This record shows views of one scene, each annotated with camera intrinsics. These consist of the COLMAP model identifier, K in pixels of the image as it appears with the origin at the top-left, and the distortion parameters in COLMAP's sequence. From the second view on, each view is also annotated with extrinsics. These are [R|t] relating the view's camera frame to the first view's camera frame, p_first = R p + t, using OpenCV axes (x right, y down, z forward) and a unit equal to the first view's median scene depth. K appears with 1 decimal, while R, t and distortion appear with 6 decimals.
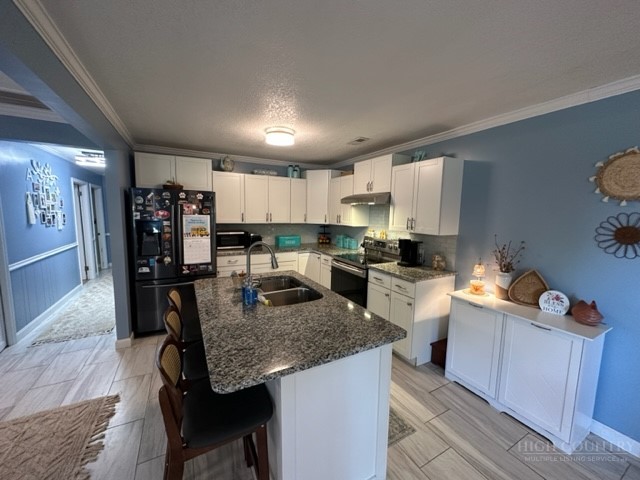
lens RADIAL K [[254.5, 0, 320.0], [0, 254.5, 240.0], [0, 0, 1]] dist [-0.001903, 0.000130]
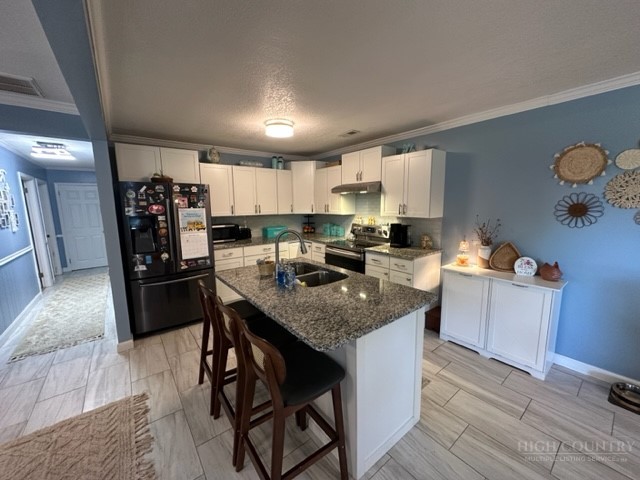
lens RADIAL K [[254.5, 0, 320.0], [0, 254.5, 240.0], [0, 0, 1]] dist [-0.001903, 0.000130]
pose [[0.985613, -0.055411, 0.159675, -0.182864], [0.050249, 0.998081, 0.036185, 0.012456], [-0.161374, -0.027641, 0.986506, -0.047511]]
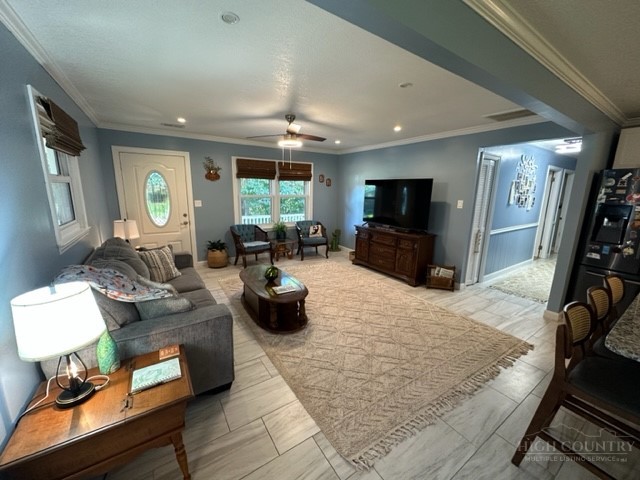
lens RADIAL K [[254.5, 0, 320.0], [0, 254.5, 240.0], [0, 0, 1]] dist [-0.001903, 0.000130]
pose [[0.083910, 0.177348, -0.980564, 0.163329], [-0.127185, 0.977893, 0.165981, 0.032914], [0.988323, 0.110785, 0.104611, -0.141009]]
